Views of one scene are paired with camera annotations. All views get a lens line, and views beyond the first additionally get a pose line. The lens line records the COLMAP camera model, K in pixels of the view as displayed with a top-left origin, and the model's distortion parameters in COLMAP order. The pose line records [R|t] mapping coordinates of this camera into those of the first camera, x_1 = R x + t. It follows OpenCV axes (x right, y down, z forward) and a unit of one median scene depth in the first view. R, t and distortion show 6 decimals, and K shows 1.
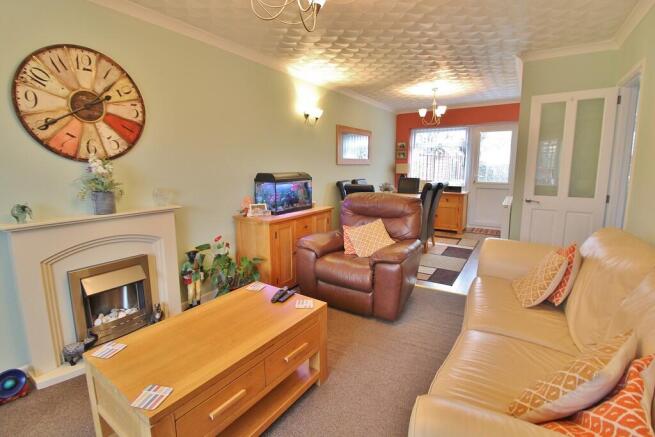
lens RADIAL K [[313.9, 0, 330.0], [0, 313.9, 213.3], [0, 0, 1]] dist [-0.001899, -0.000228]
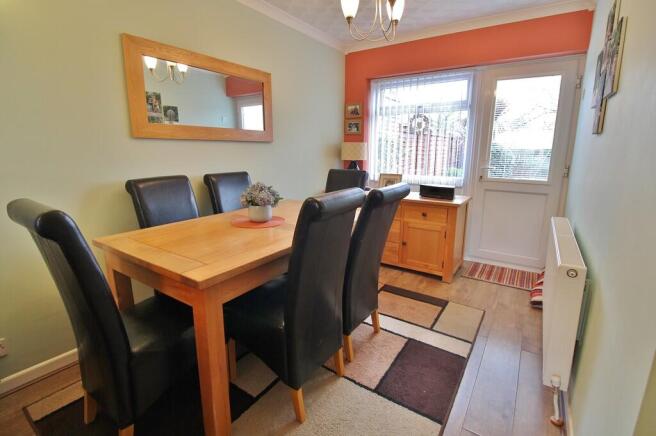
lens RADIAL K [[314.4, 0, 325.8], [0, 314.4, 216.5], [0, 0, 1]] dist [-0.001899, -0.000228]
pose [[0.999358, 0.023274, -0.027250, 0.206851], [-0.022131, 0.998893, 0.041513, -0.050334], [0.028186, -0.040884, 0.998766, 0.446661]]
